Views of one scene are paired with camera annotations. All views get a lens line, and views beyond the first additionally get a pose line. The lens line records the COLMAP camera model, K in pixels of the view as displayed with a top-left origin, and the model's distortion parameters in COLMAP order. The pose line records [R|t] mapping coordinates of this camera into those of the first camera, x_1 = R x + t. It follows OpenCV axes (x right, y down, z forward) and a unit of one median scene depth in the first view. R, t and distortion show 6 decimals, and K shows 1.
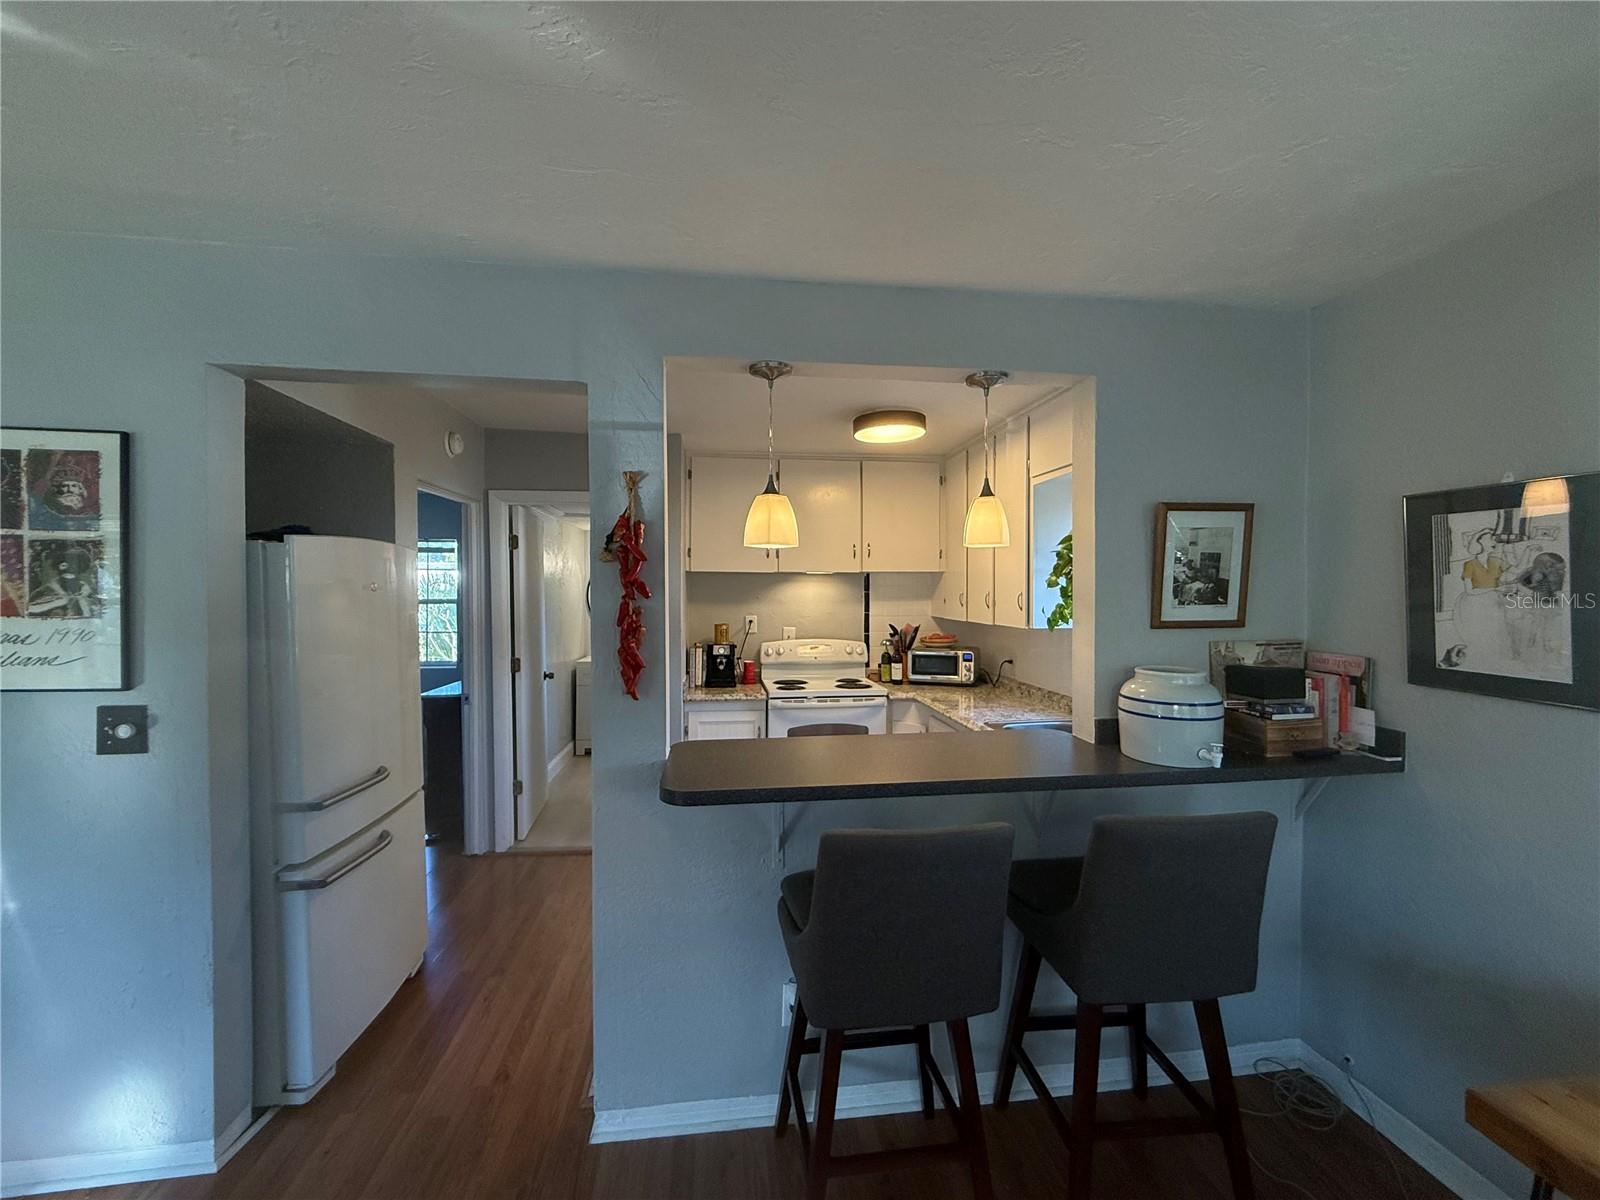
lens RADIAL K [[633.9, 0, 797.5], [0, 633.9, 600.4], [0, 0, 1]] dist [-0.005432, 0.001300]
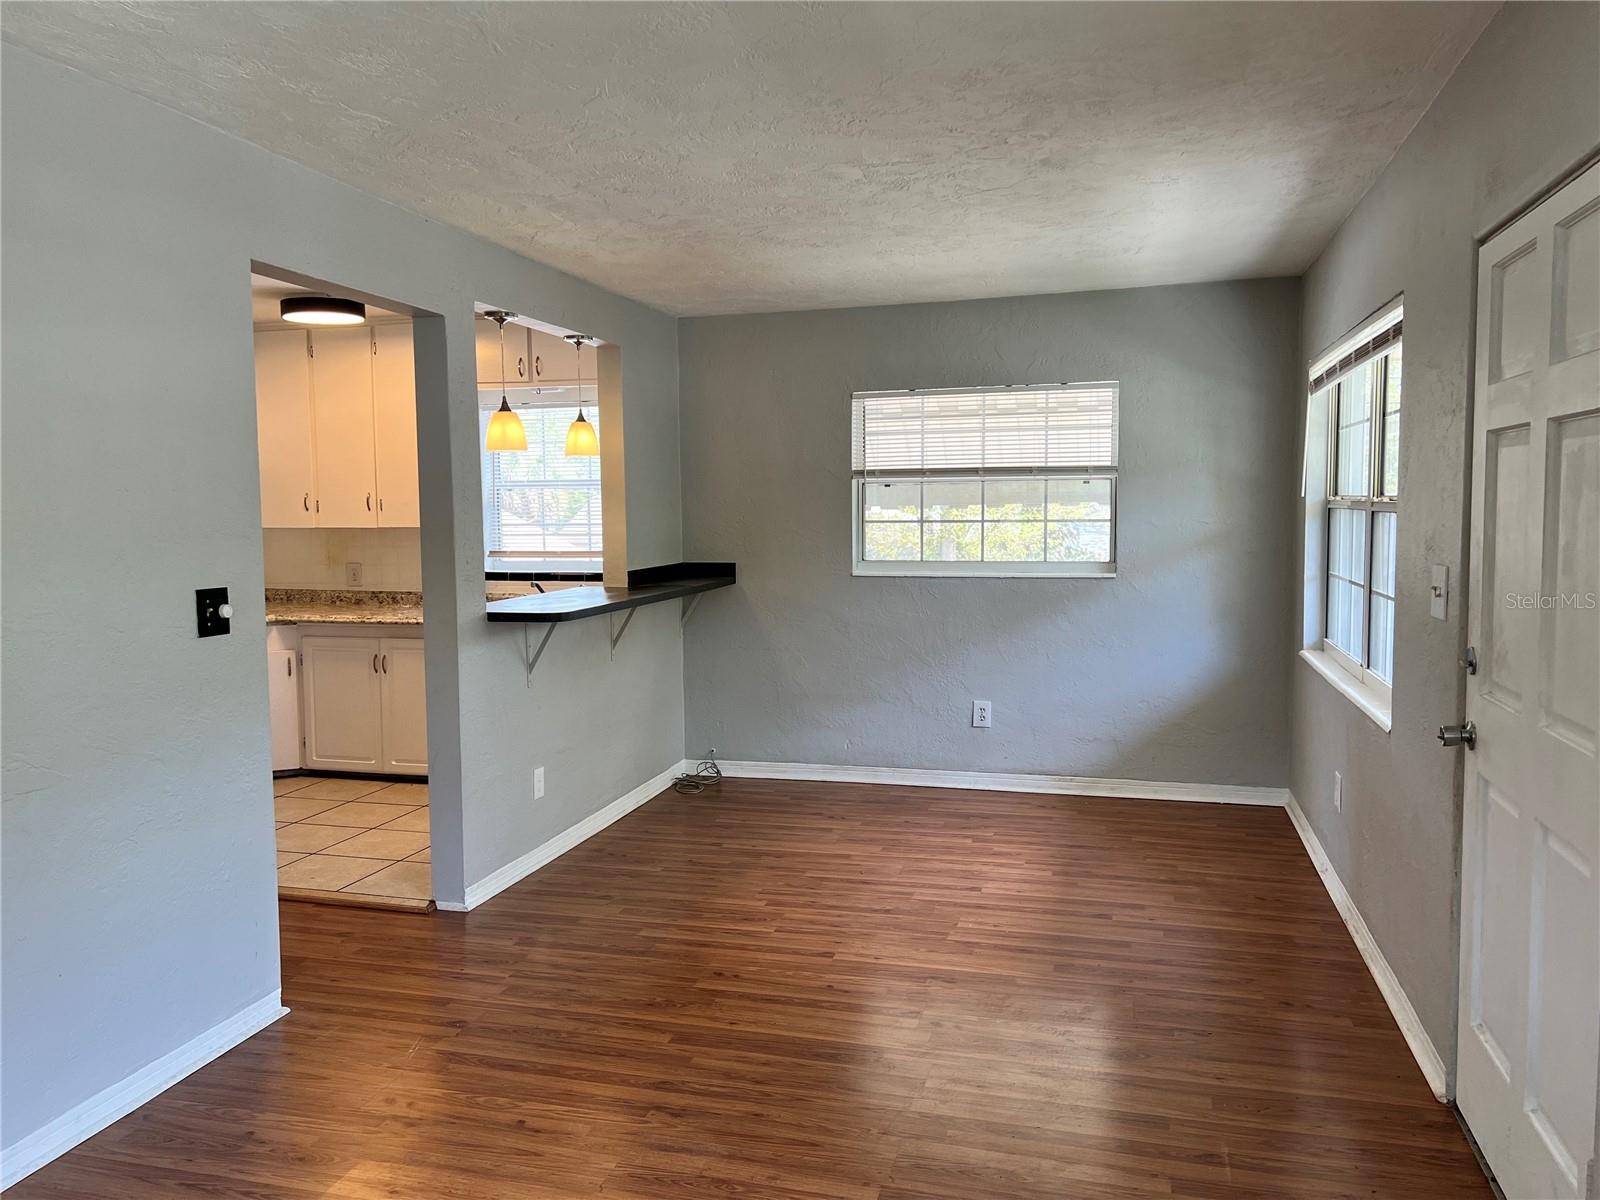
lens RADIAL K [[1195.6, 0, 793.9], [0, 1195.6, 595.2], [0, 0, 1]] dist [0.055175, -0.065873]
pose [[0.388429, -0.072998, 0.918583, -1.573662], [0.024714, 0.997324, 0.068805, 0.042879], [-0.921147, -0.004024, 0.389194, -0.392188]]
